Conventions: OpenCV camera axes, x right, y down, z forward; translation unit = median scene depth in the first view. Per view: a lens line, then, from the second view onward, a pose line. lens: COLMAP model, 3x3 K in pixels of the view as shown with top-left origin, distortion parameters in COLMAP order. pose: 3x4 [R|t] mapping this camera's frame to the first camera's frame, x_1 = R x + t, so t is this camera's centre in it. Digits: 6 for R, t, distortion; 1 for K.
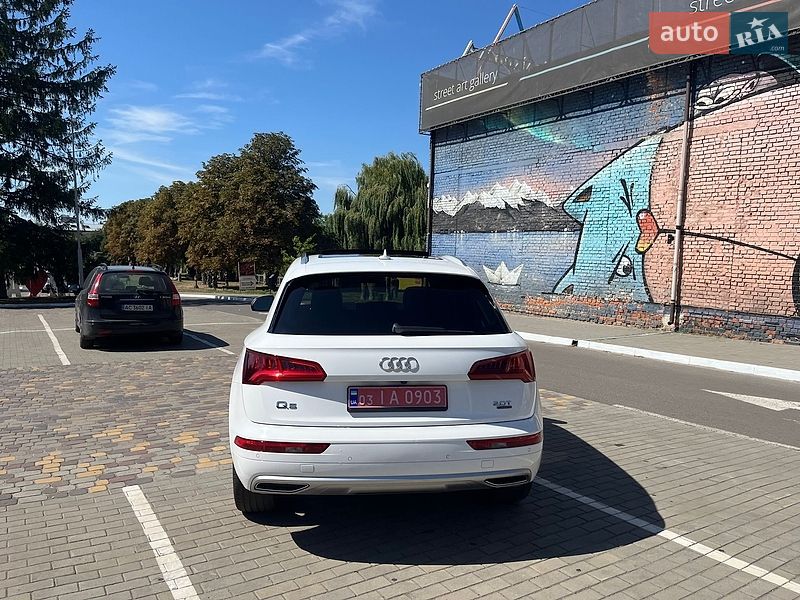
lens RADIAL K [[608.0, 0, 394.3], [0, 608.0, 303.3], [0, 0, 1]] dist [0.062405, -0.083263]
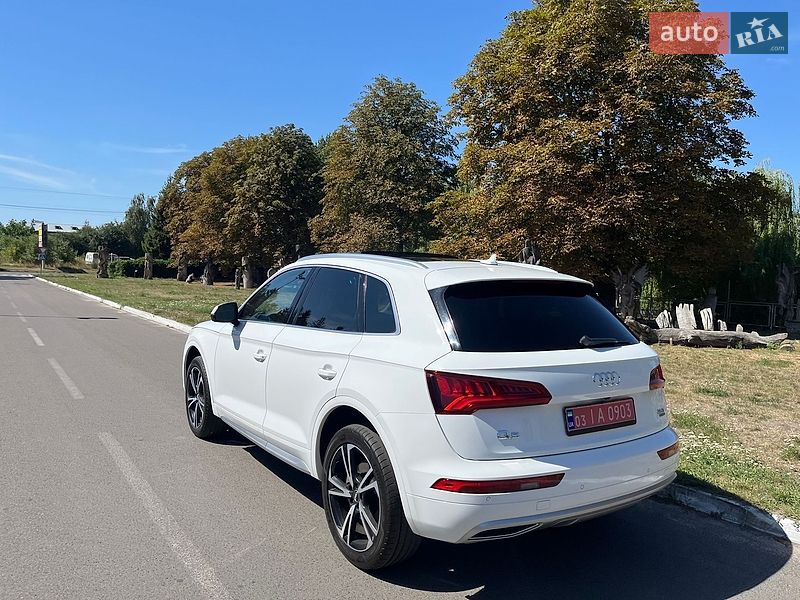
lens RADIAL K [[608.0, 0, 395.0], [0, 608.0, 307.9], [0, 0, 1]] dist [0.062405, -0.083263]
pose [[0.884494, -0.009846, 0.466448, -0.366356], [0.007235, 0.999947, 0.007390, -0.009811], [-0.466496, -0.003161, 0.884518, 0.161603]]
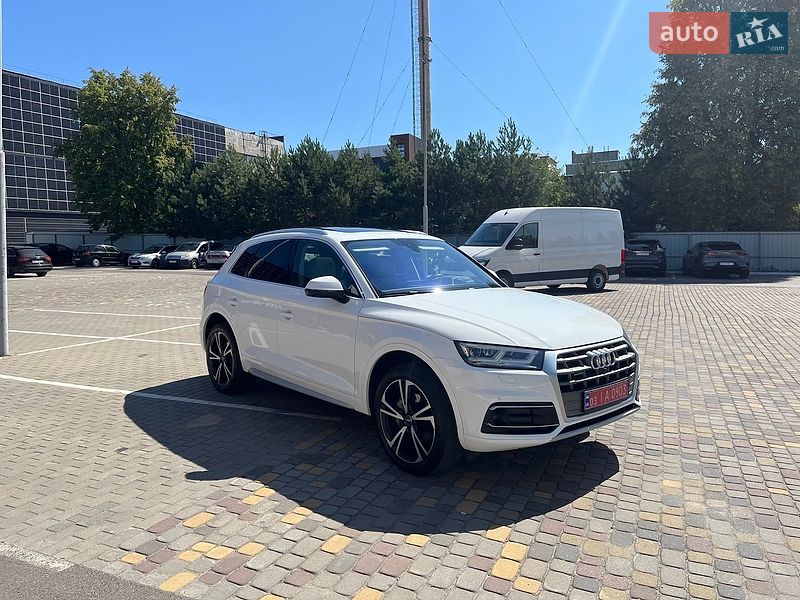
lens RADIAL K [[608.0, 0, 398.2], [0, 608.0, 290.1], [0, 0, 1]] dist [0.062405, -0.083263]
pose [[-0.822346, 0.037678, -0.567738, 0.456427], [-0.039279, 0.991665, 0.122706, -0.090155], [0.567630, 0.123207, -0.814013, 1.626328]]
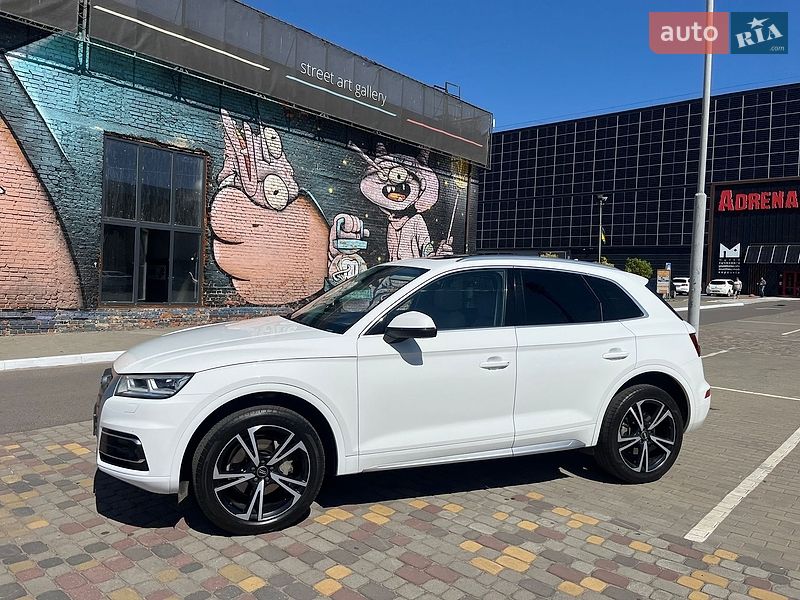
lens RADIAL K [[608.0, 0, 397.5], [0, 608.0, 290.6], [0, 0, 1]] dist [0.062405, -0.083263]
pose [[-0.276470, -0.047561, 0.959845, -0.771988], [0.029646, 0.997877, 0.057984, -0.070179], [-0.960565, 0.044486, -0.274473, 1.116971]]
